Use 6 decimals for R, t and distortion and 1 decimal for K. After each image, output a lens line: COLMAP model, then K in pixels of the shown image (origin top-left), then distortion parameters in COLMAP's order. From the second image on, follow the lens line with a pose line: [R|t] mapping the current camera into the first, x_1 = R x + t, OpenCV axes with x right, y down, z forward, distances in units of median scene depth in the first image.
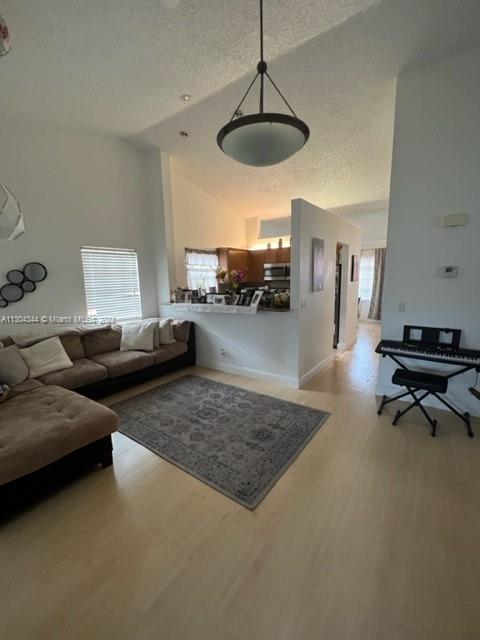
lens RADIAL K [[268.6, 0, 241.1], [0, 268.6, 318.7], [0, 0, 1]] dist [-0.001040, -0.000521]
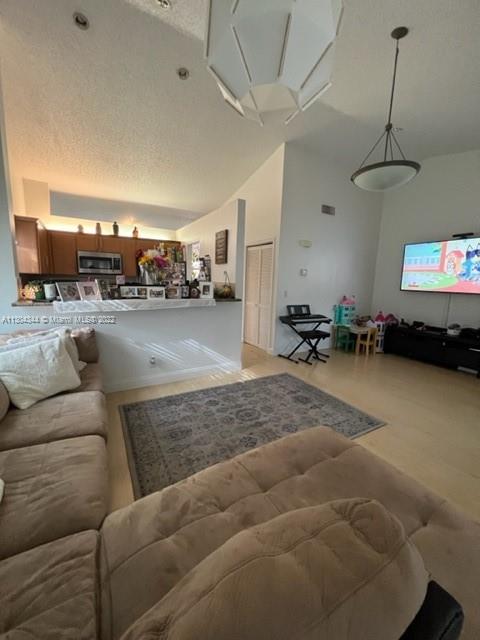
lens RADIAL K [[256.0, 0, 240.3], [0, 256.0, 318.1], [0, 0, 1]] dist [-0.001522, 0.001450]
pose [[0.411147, -0.100824, 0.905976, -0.769859], [0.107952, 0.992256, 0.061435, -0.020066], [-0.905154, 0.072543, 0.418847, 0.560120]]
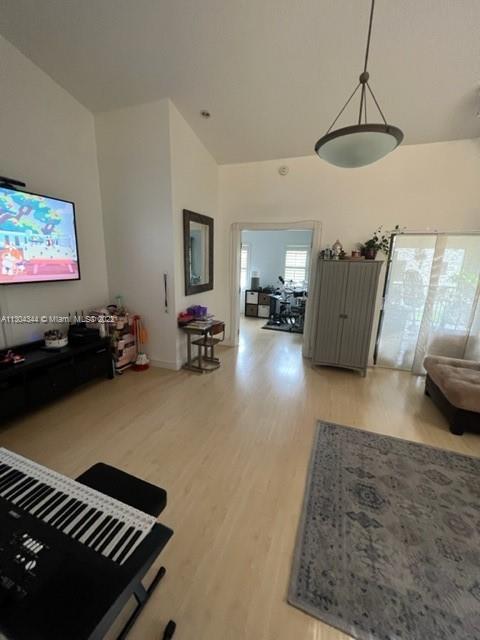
lens RADIAL K [[256.0, 0, 239.7], [0, 256.0, 319.3], [0, 0, 1]] dist [-0.001522, 0.001450]
pose [[-0.964943, 0.051419, -0.257375, 0.413165], [-0.050741, 0.925574, 0.375151, -0.169962], [0.257510, 0.375059, -0.890516, 1.002122]]
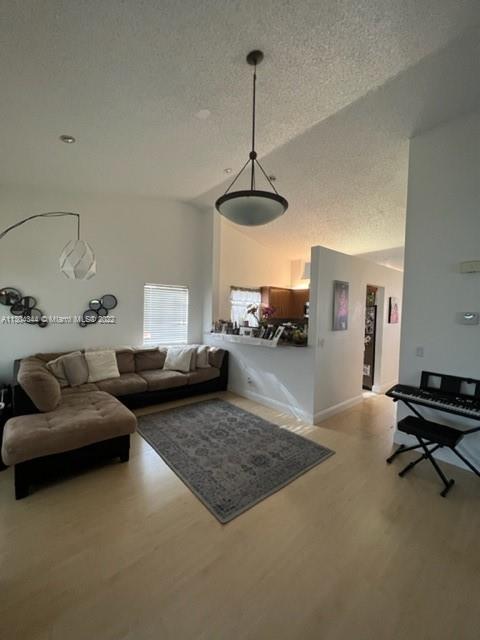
lens RADIAL K [[256.0, 0, 241.5], [0, 256.0, 318.6], [0, 0, 1]] dist [-0.001522, 0.001450]
pose [[0.970998, 0.053374, -0.233052, 0.161466], [-0.082543, 0.989665, -0.117256, 0.000520], [0.224386, 0.133092, 0.965369, -0.050956]]
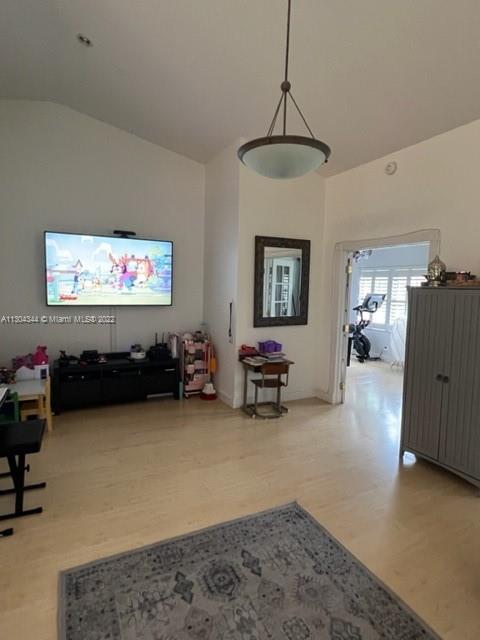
lens RADIAL K [[349.6, 0, 240.3], [0, 349.6, 320.4], [0, 0, 1]] dist [-0.001477, 0.002348]
pose [[-0.891196, -0.046848, 0.451194, -0.185796], [0.064837, 0.971284, 0.228916, -0.177651], [-0.448962, 0.233263, -0.862567, 1.104276]]
